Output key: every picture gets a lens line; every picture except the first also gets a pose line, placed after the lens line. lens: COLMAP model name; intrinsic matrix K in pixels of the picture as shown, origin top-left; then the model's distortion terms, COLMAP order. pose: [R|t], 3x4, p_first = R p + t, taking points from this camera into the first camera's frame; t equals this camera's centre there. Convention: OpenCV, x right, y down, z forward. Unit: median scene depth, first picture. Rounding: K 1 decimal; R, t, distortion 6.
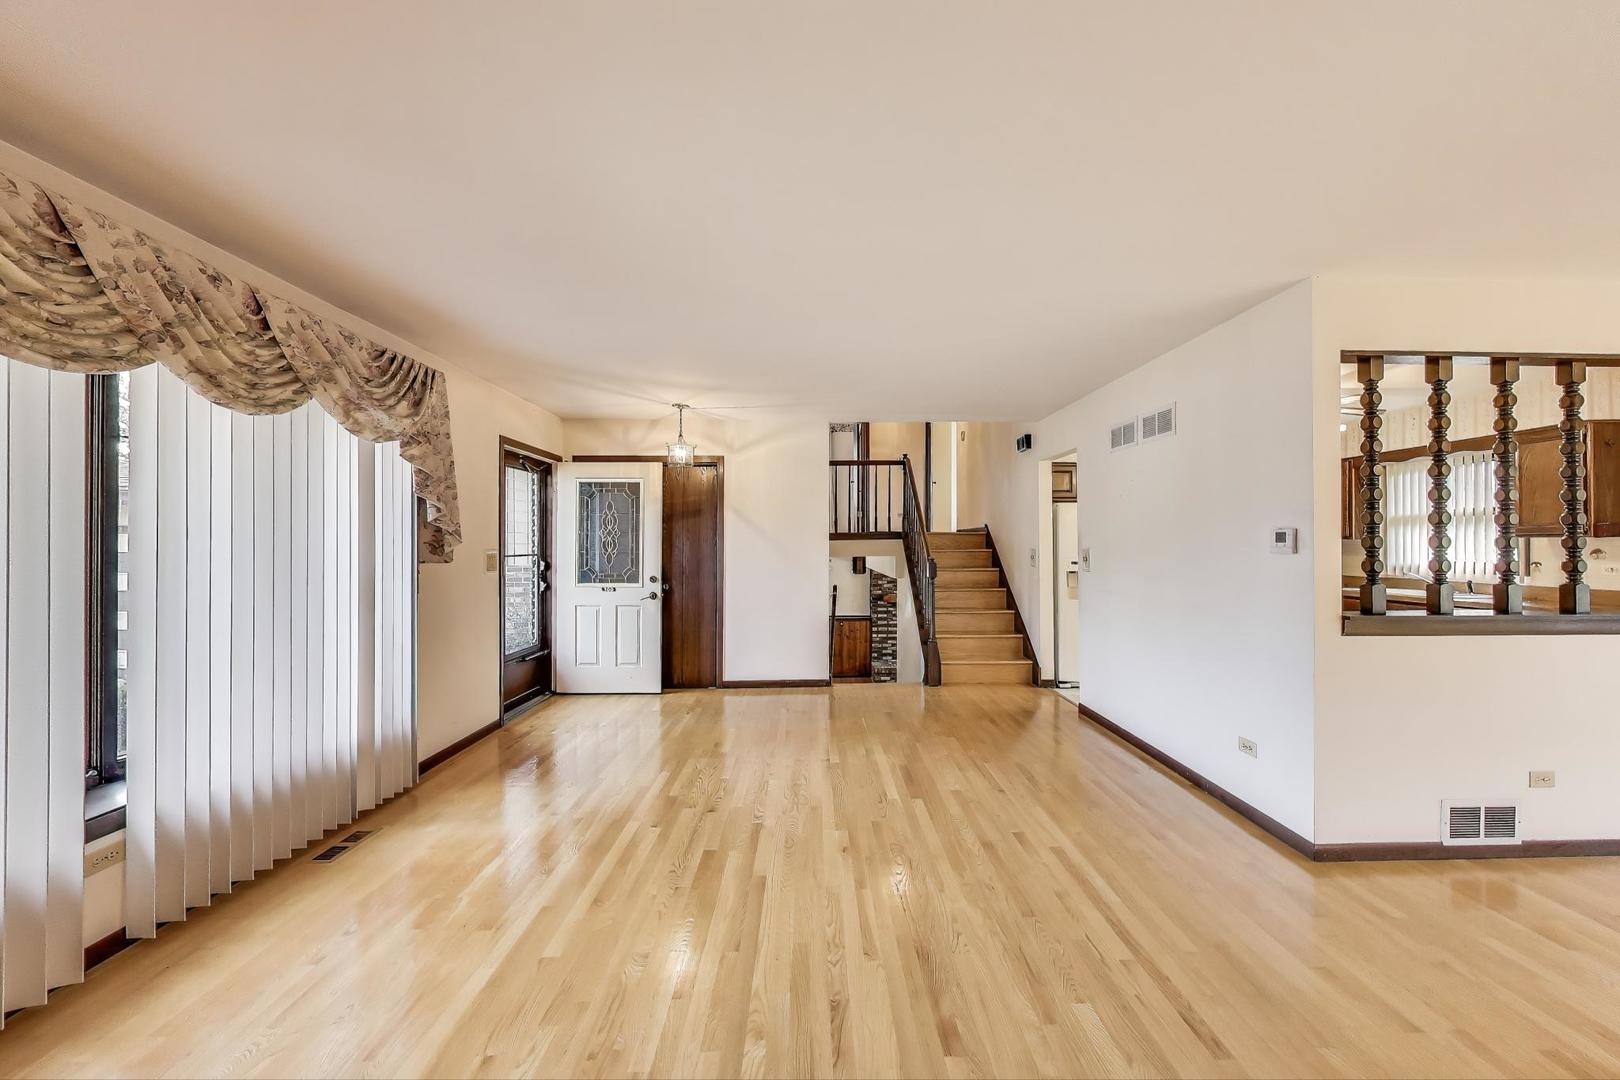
lens RADIAL K [[586.4, 0, 837.9], [0, 586.4, 544.1], [0, 0, 1]] dist [0.000332, 0.000019]
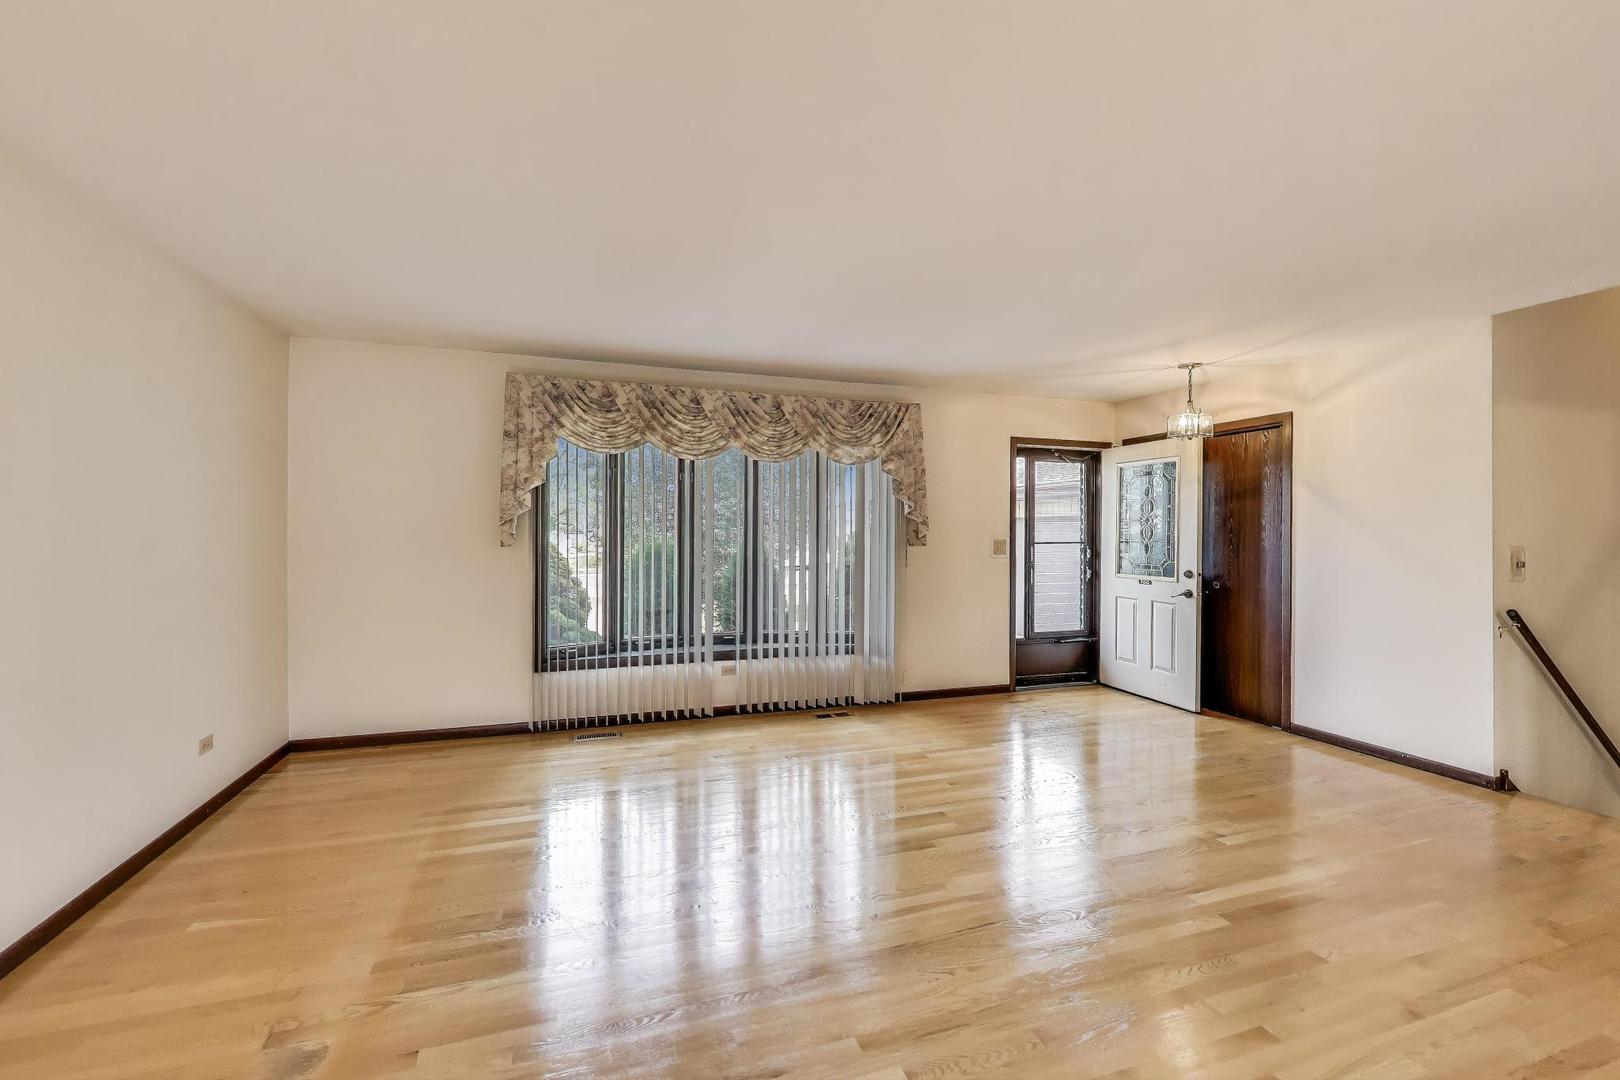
lens RADIAL K [[678.8, 0, 810.6], [0, 678.8, 531.9], [0, 0, 1]] dist [0.000843, 0.000131]
pose [[0.265934, 0.007232, -0.963964, 0.499241], [-0.005053, 0.999969, 0.006108, -0.004508], [0.963978, 0.003246, 0.265962, 0.227068]]
